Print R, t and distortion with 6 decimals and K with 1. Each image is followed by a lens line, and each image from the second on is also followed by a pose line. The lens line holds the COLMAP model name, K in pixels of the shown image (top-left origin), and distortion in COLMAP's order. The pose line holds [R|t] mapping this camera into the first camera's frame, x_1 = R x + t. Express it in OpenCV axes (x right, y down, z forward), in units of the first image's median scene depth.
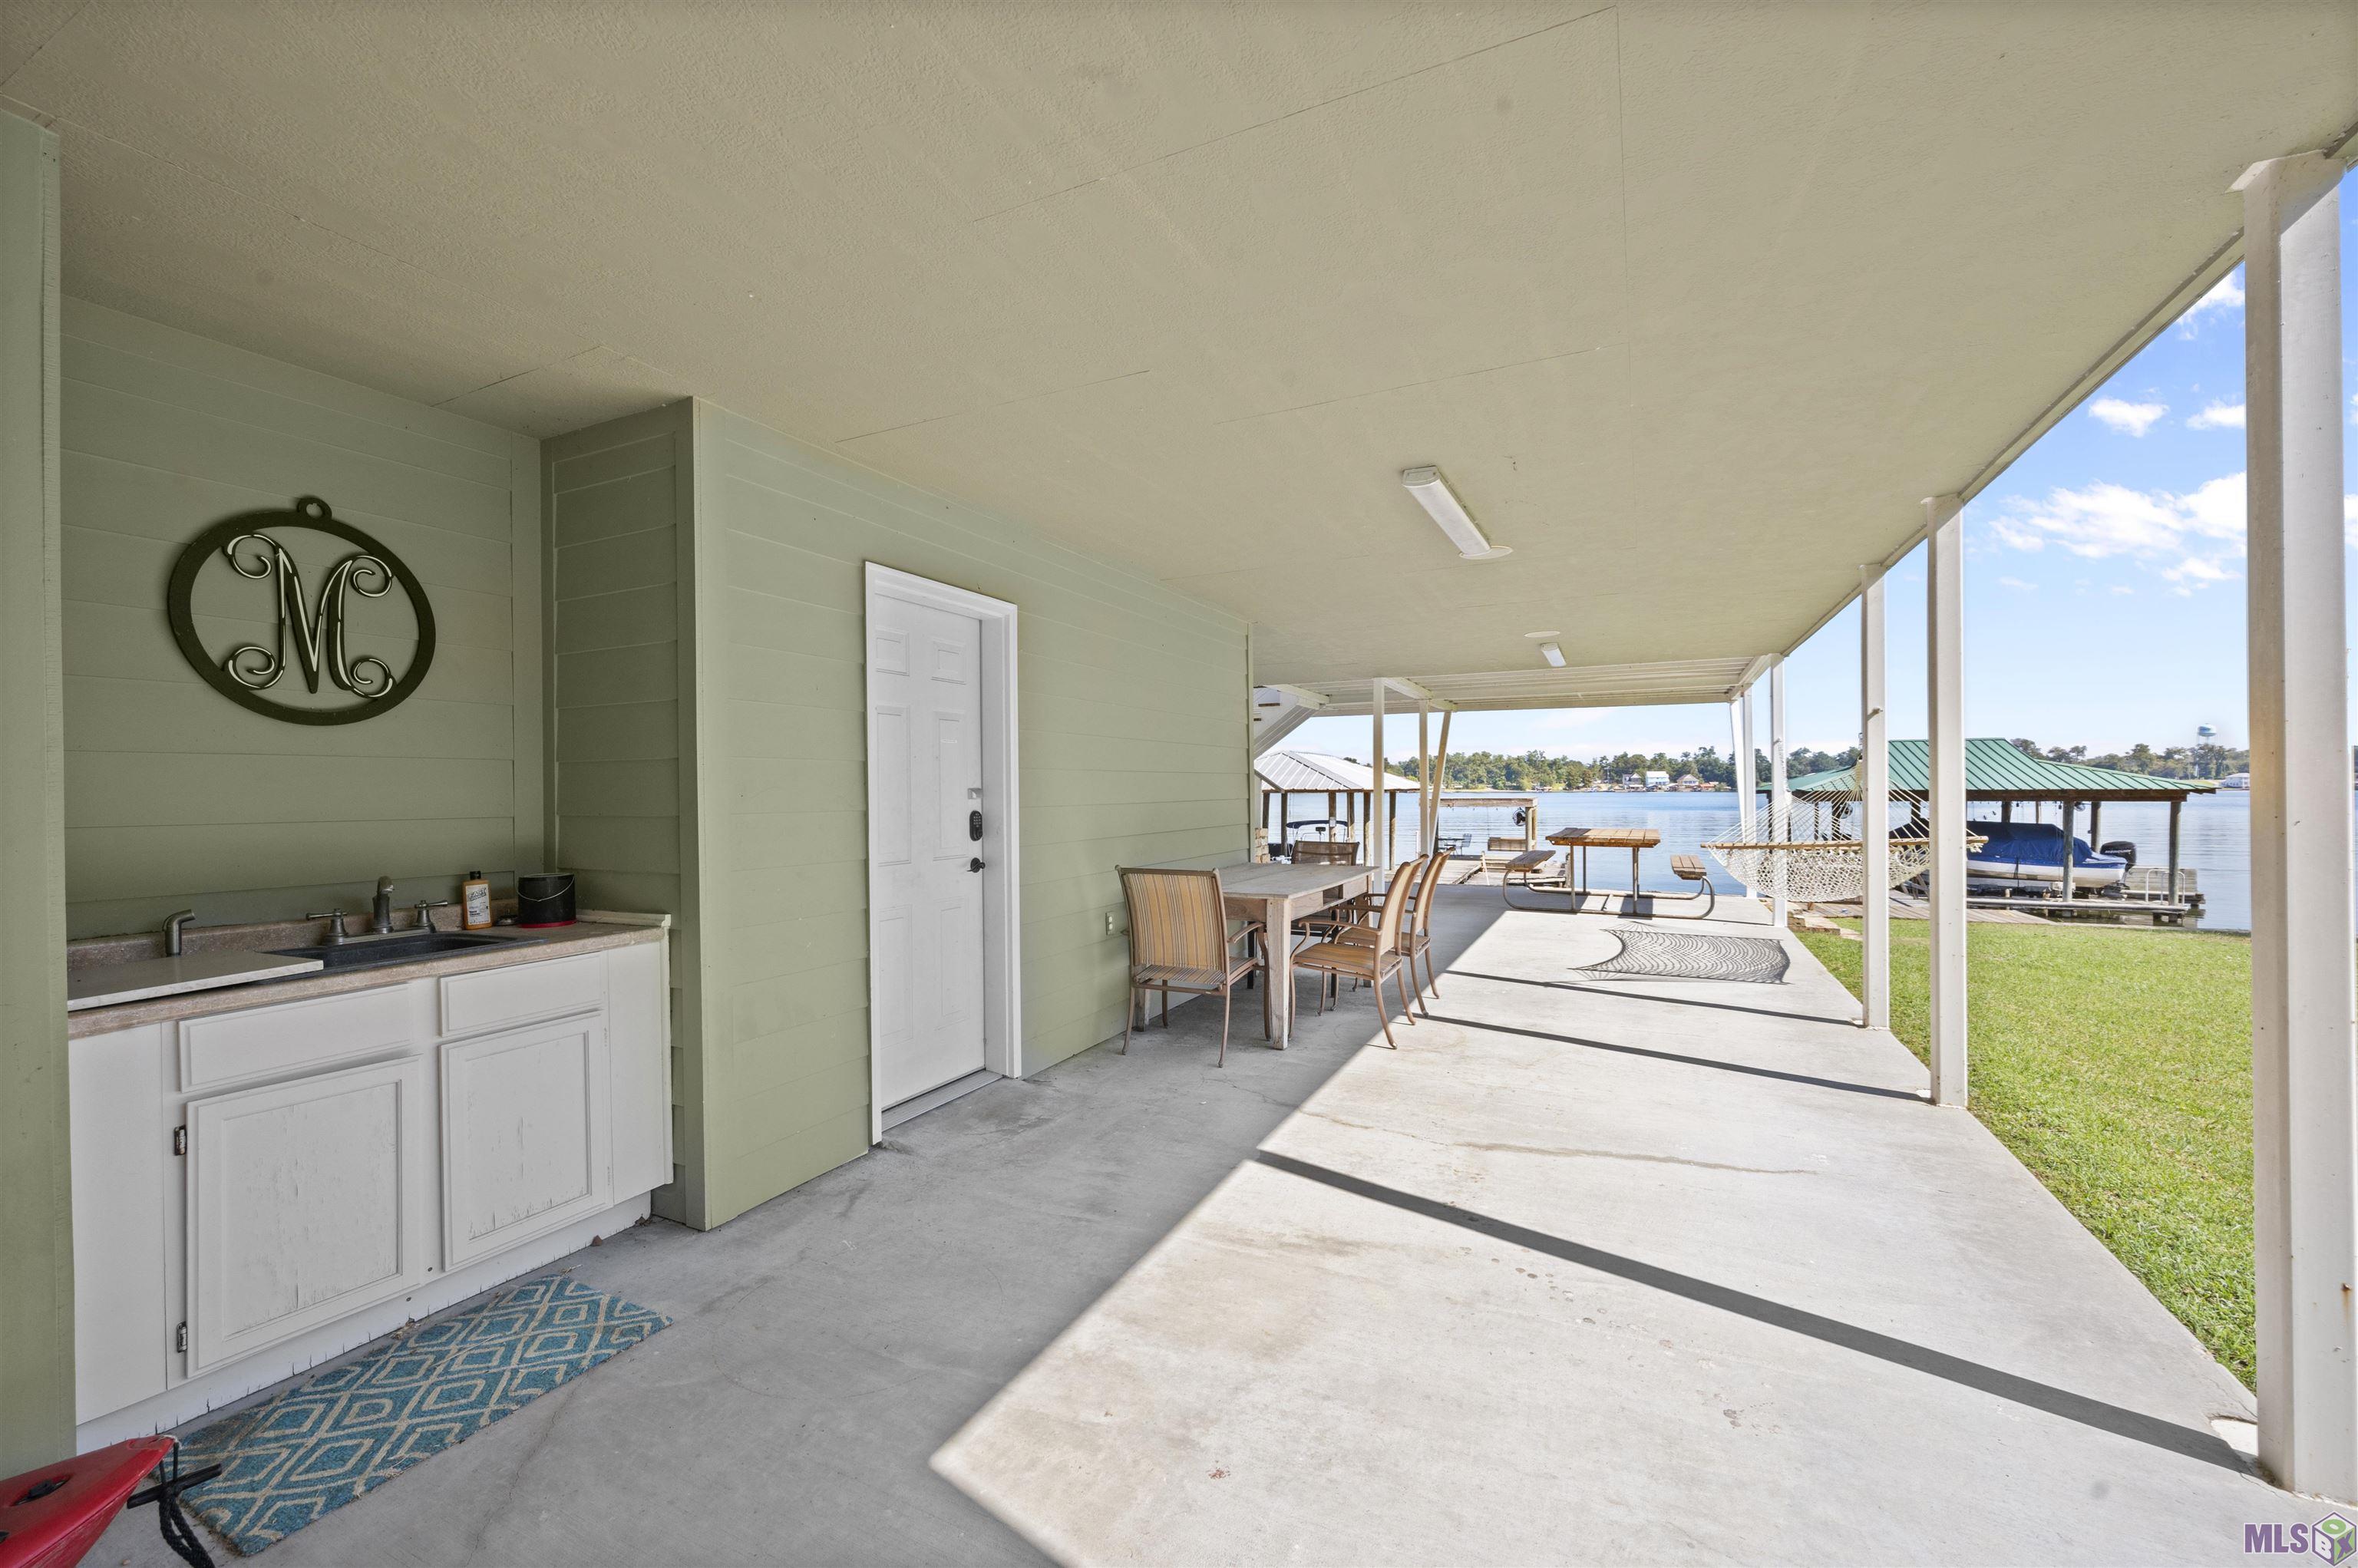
lens RADIAL K [[957.3, 0, 1184.6], [0, 957.3, 788.3], [0, 0, 1]] dist [0.000508, 0.000026]
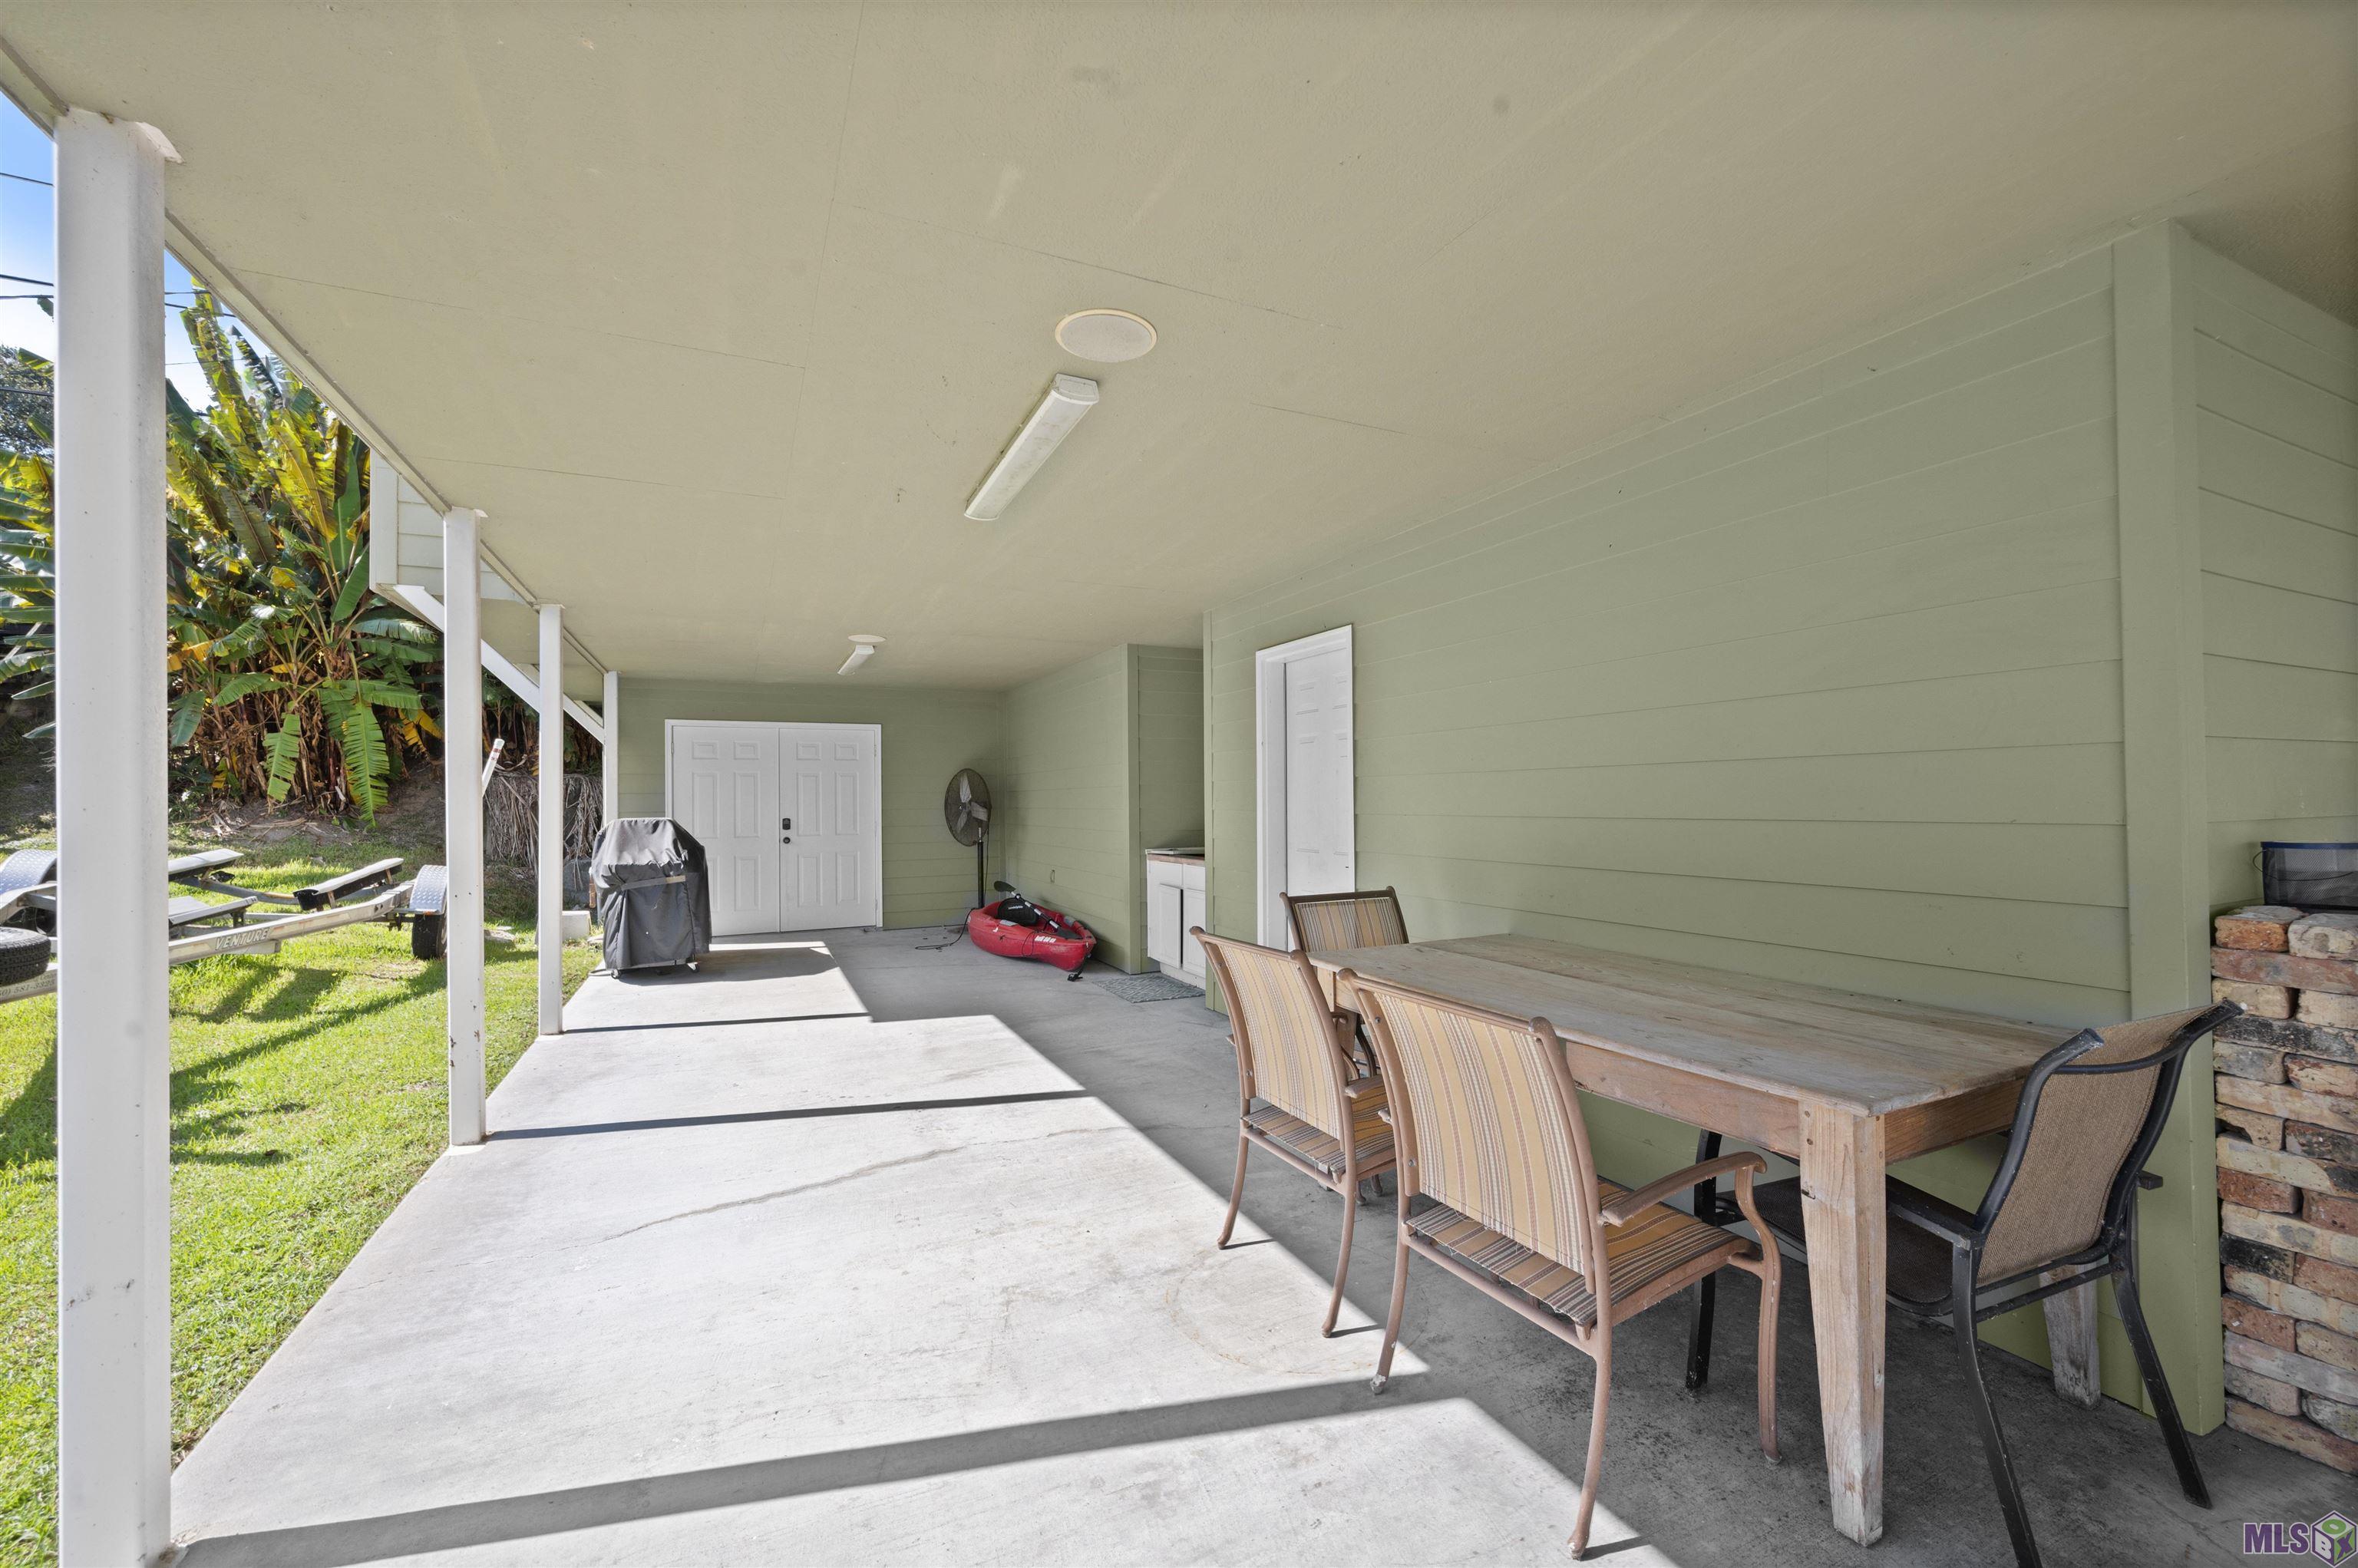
lens RADIAL K [[957.3, 0, 1179.1], [0, 957.3, 790.1], [0, 0, 1]] dist [0.000508, 0.000026]
pose [[-0.635752, 0.005995, -0.771870, 0.946040], [0.015077, 0.999876, -0.004652, -0.006112], [0.771746, -0.014595, -0.635763, 1.870893]]
